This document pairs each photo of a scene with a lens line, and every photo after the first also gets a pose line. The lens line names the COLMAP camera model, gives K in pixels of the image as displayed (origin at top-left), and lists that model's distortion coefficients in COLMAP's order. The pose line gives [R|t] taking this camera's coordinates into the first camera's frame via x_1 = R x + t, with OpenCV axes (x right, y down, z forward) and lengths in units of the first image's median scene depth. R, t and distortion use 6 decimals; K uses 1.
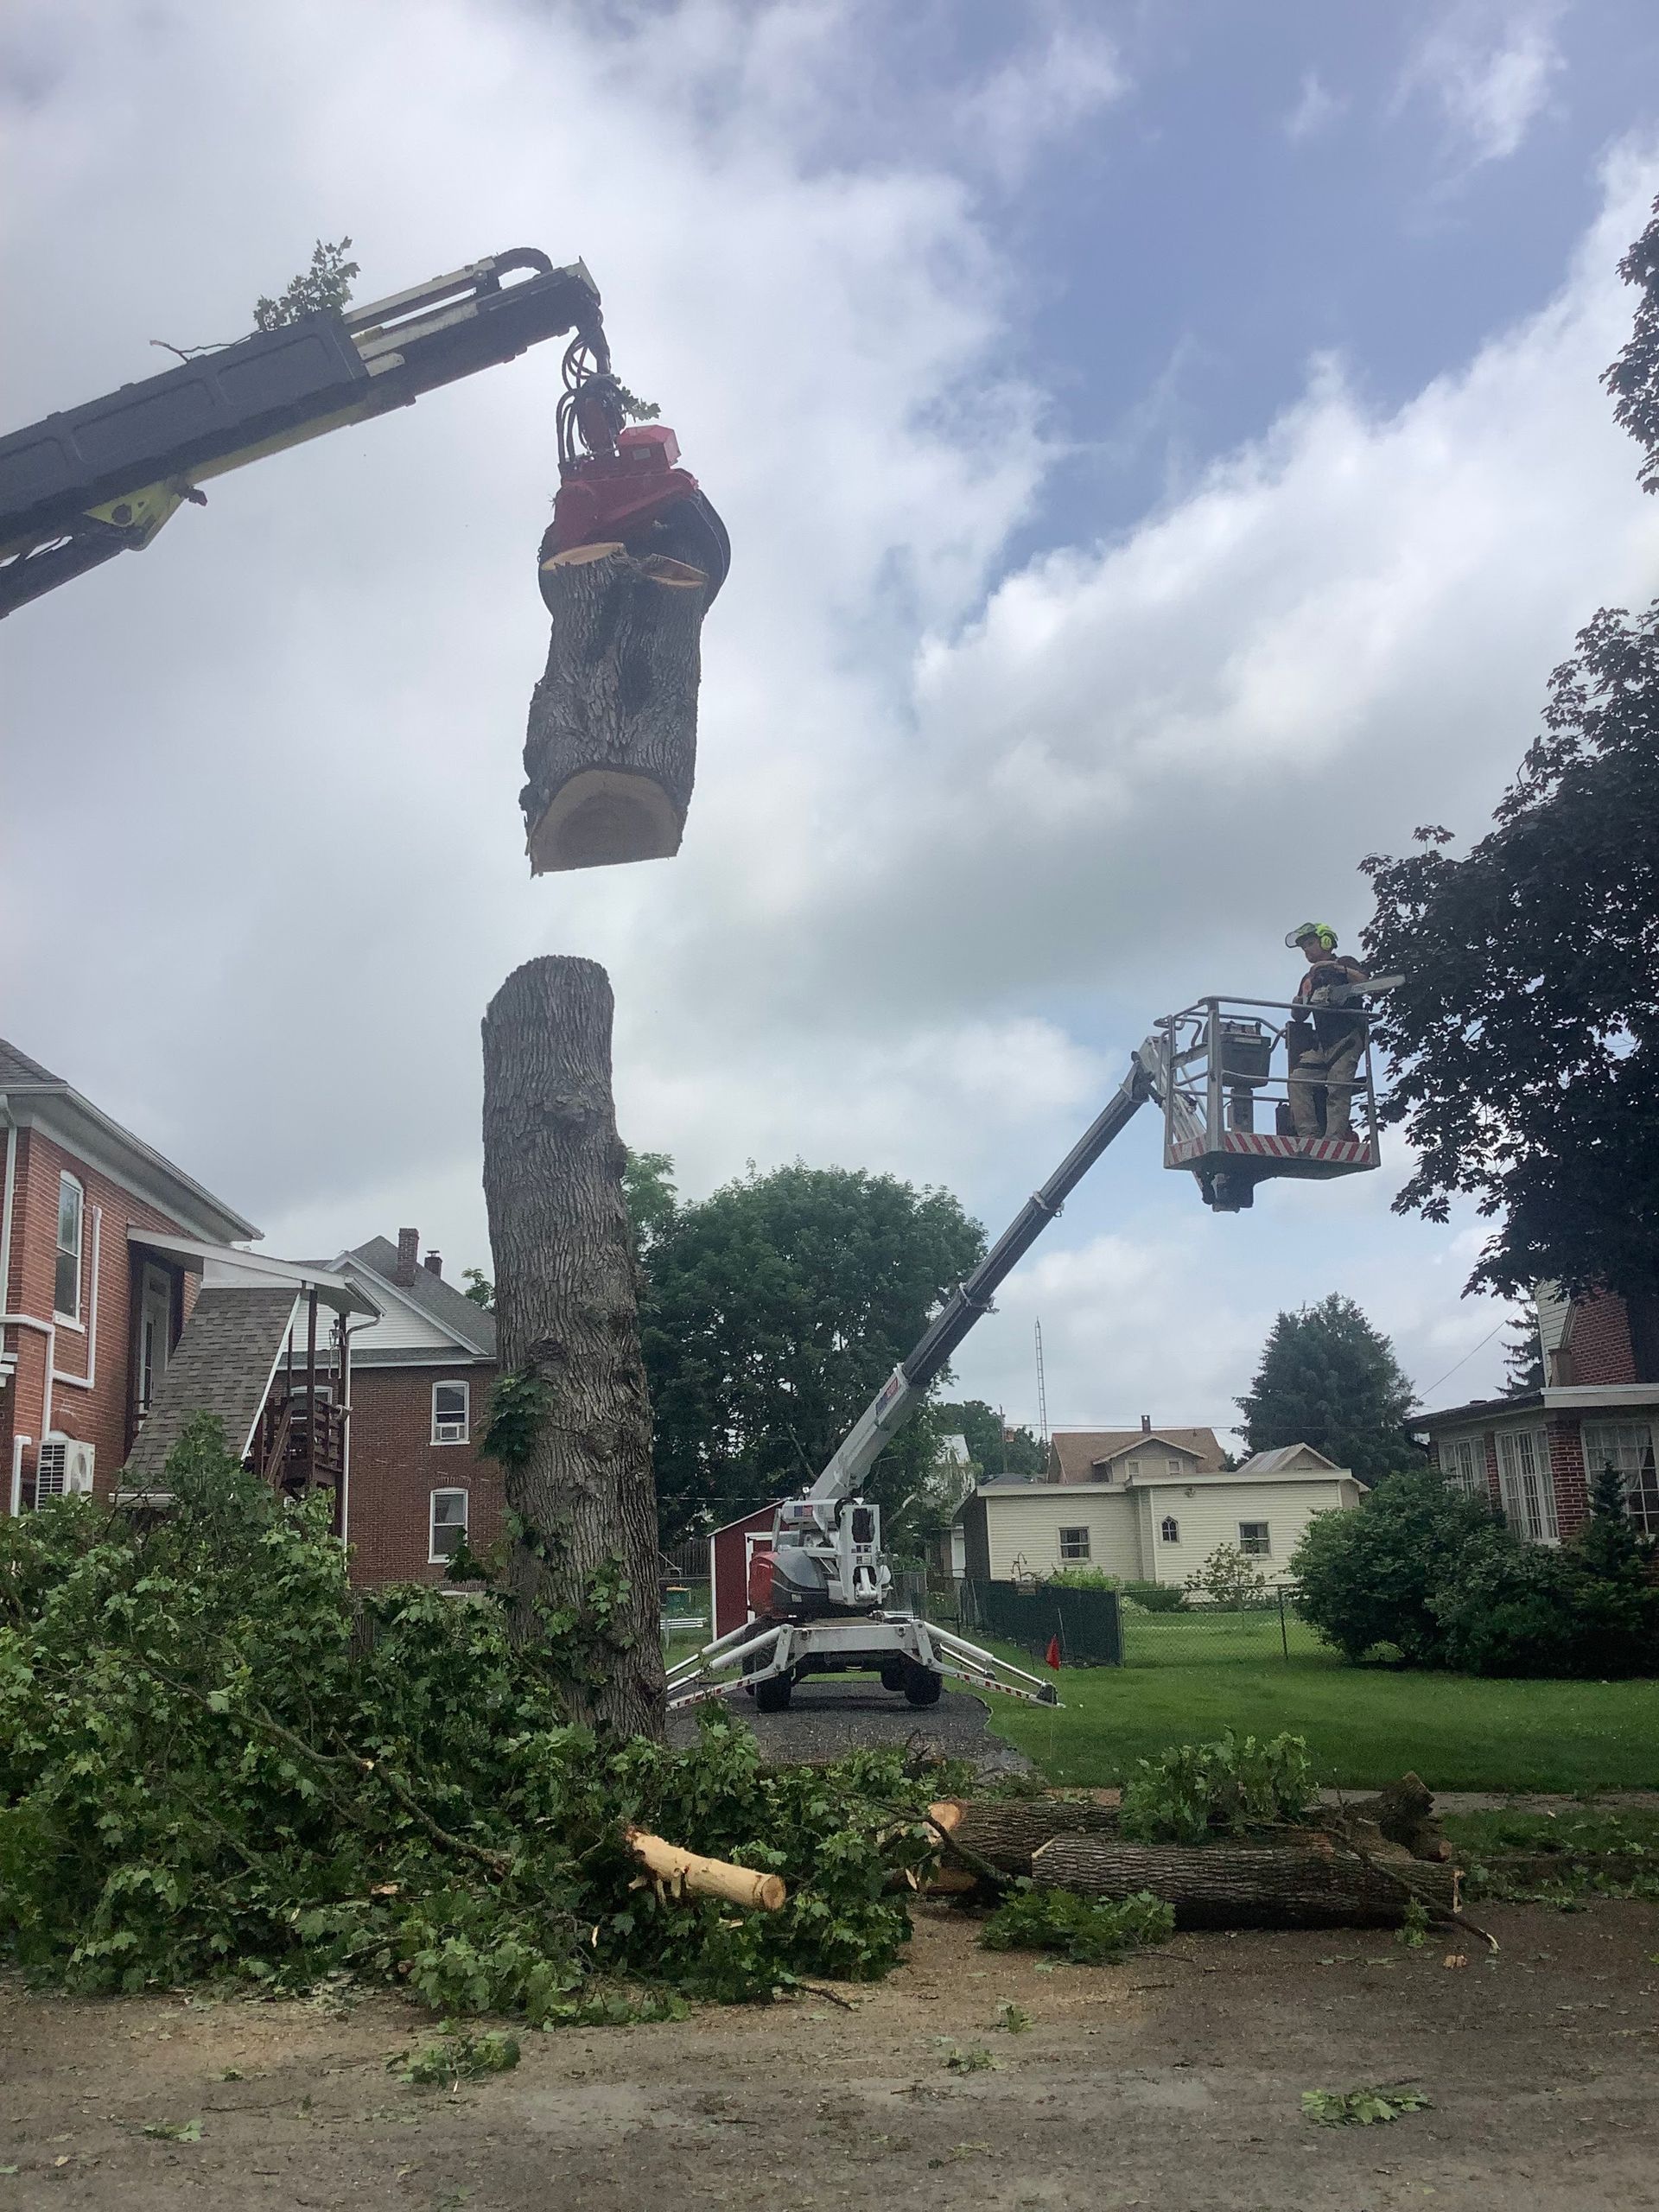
lens RADIAL K [[2045.2, 0, 829.5], [0, 2045.2, 1106.0], [0, 0, 1]] dist [0.066621, -0.000416]
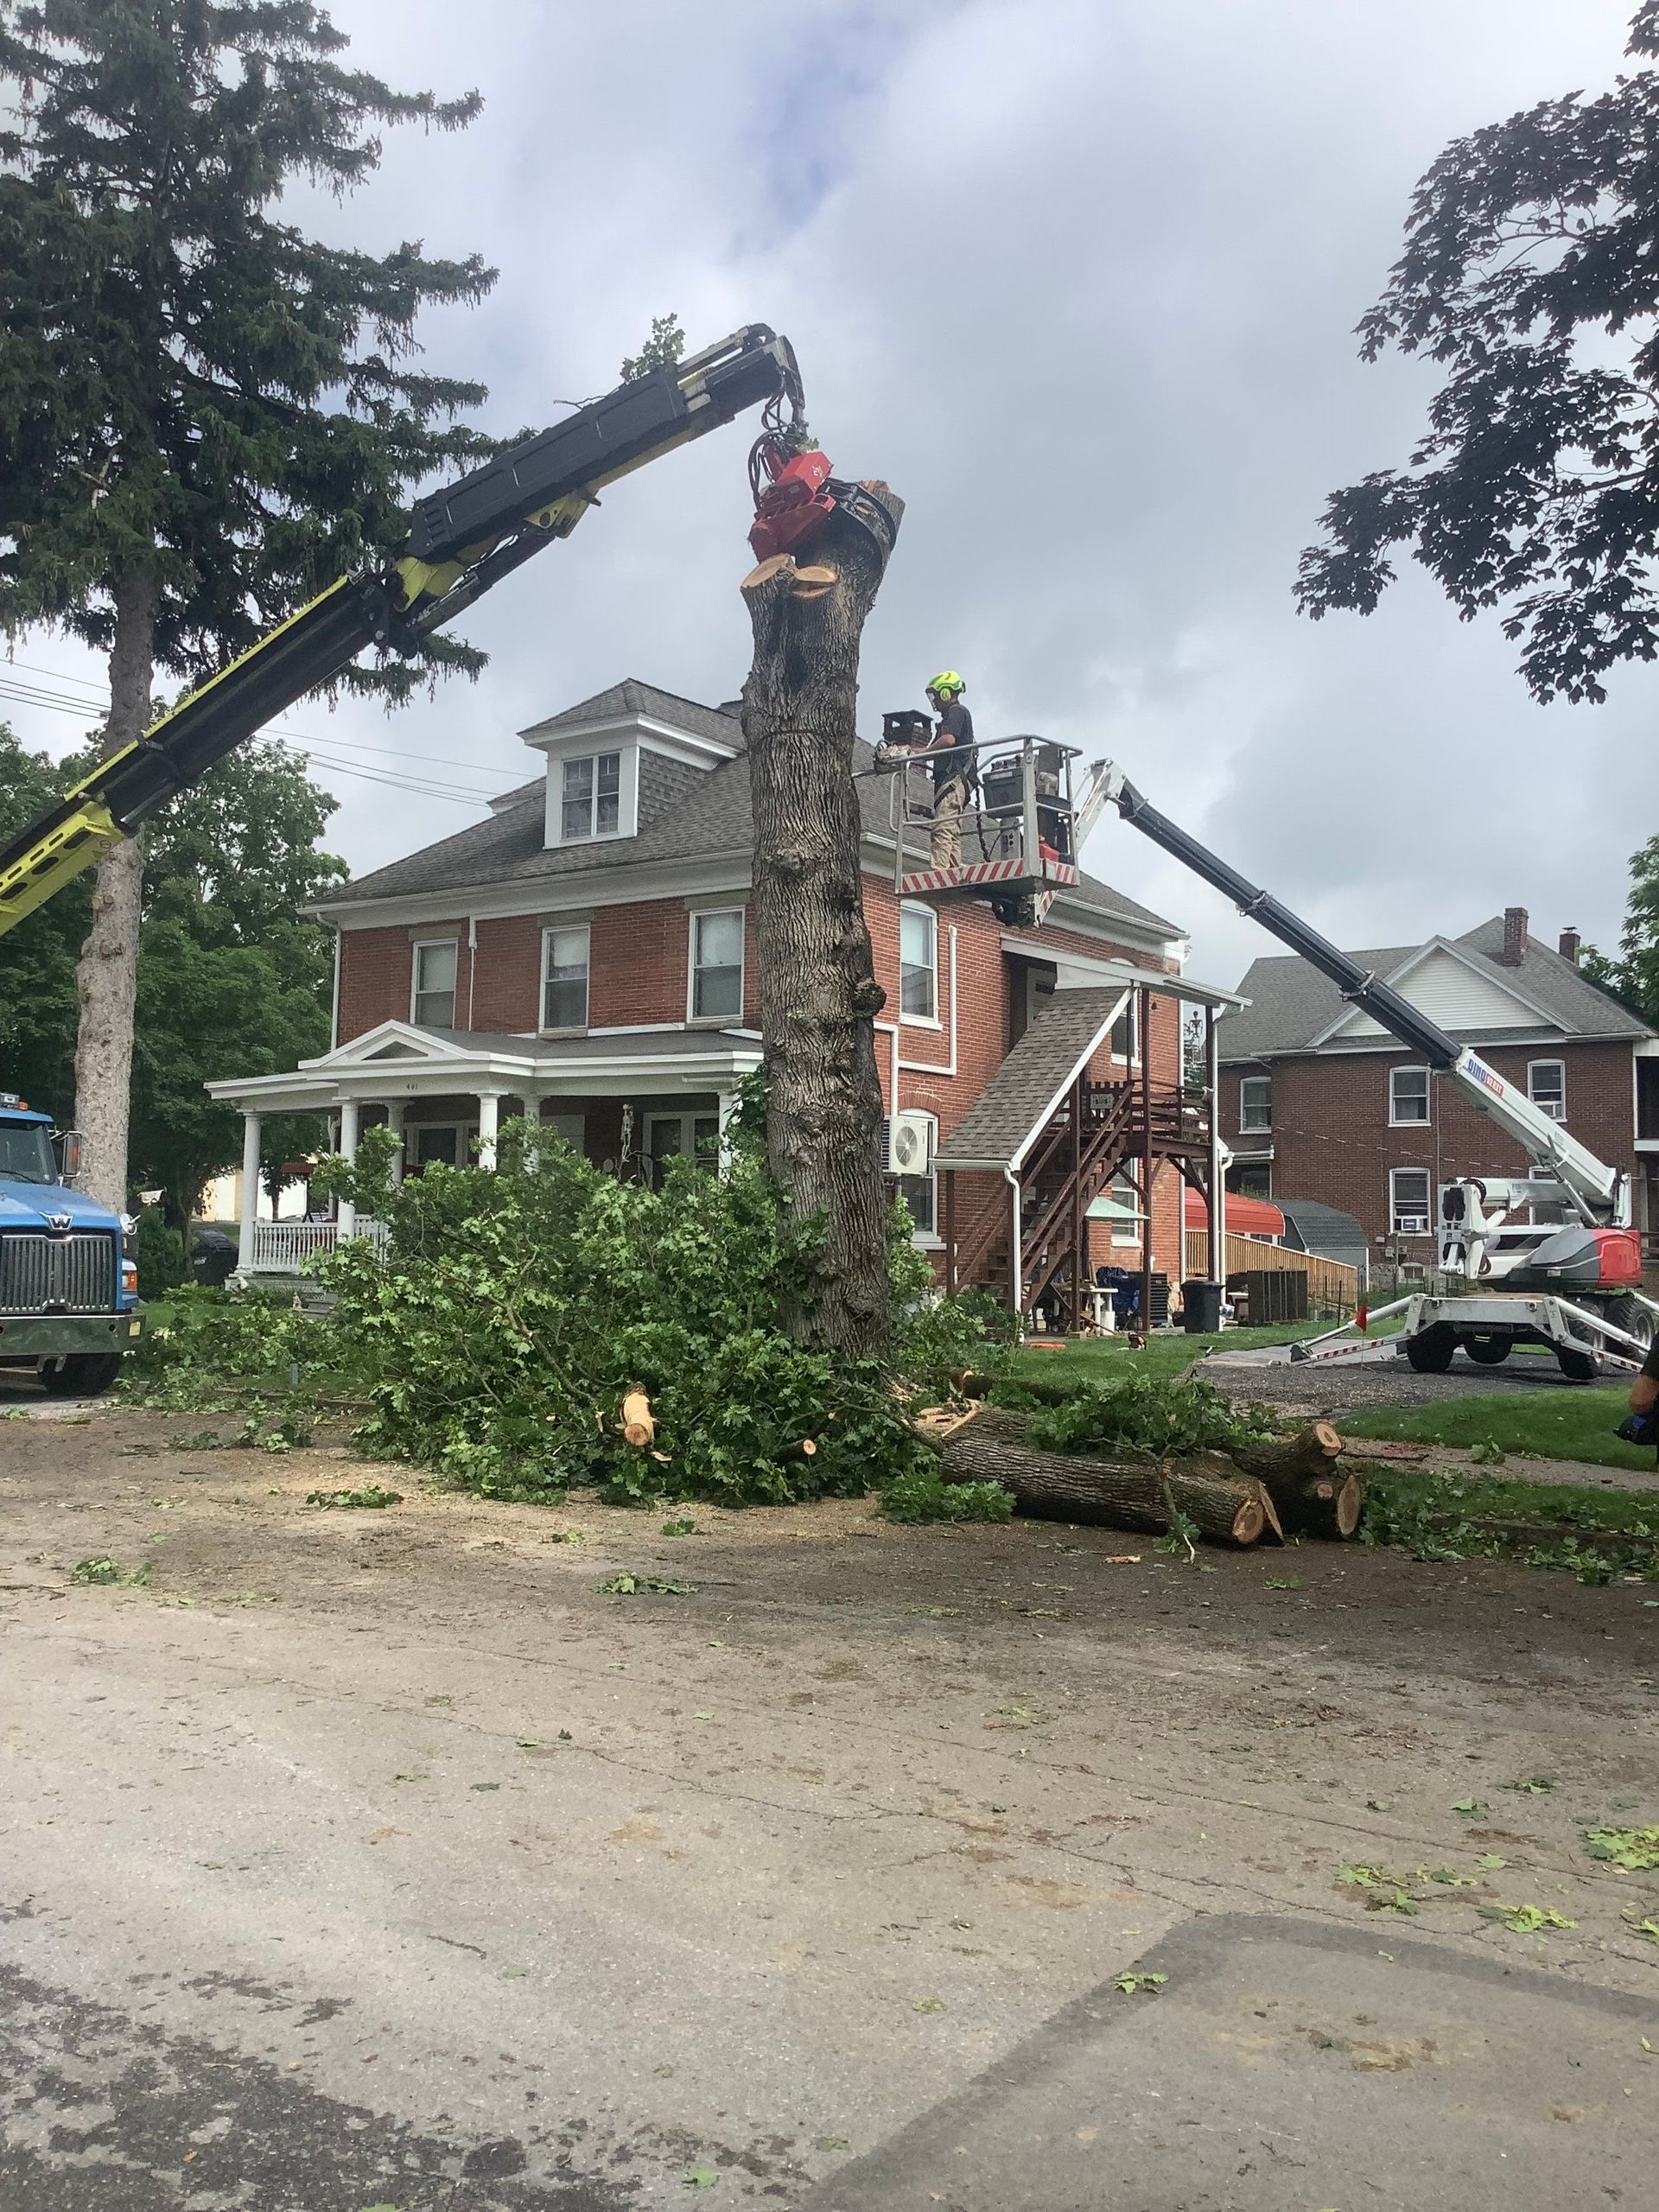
lens RADIAL K [[2045.2, 0, 829.5], [0, 2045.2, 1106.0], [0, 0, 1]] dist [0.066621, -0.000416]
pose [[0.775615, 0.002502, -0.631201, 0.679464], [0.095971, 0.987898, 0.121845, -0.000606], [0.623867, -0.155082, 0.765989, 0.028660]]
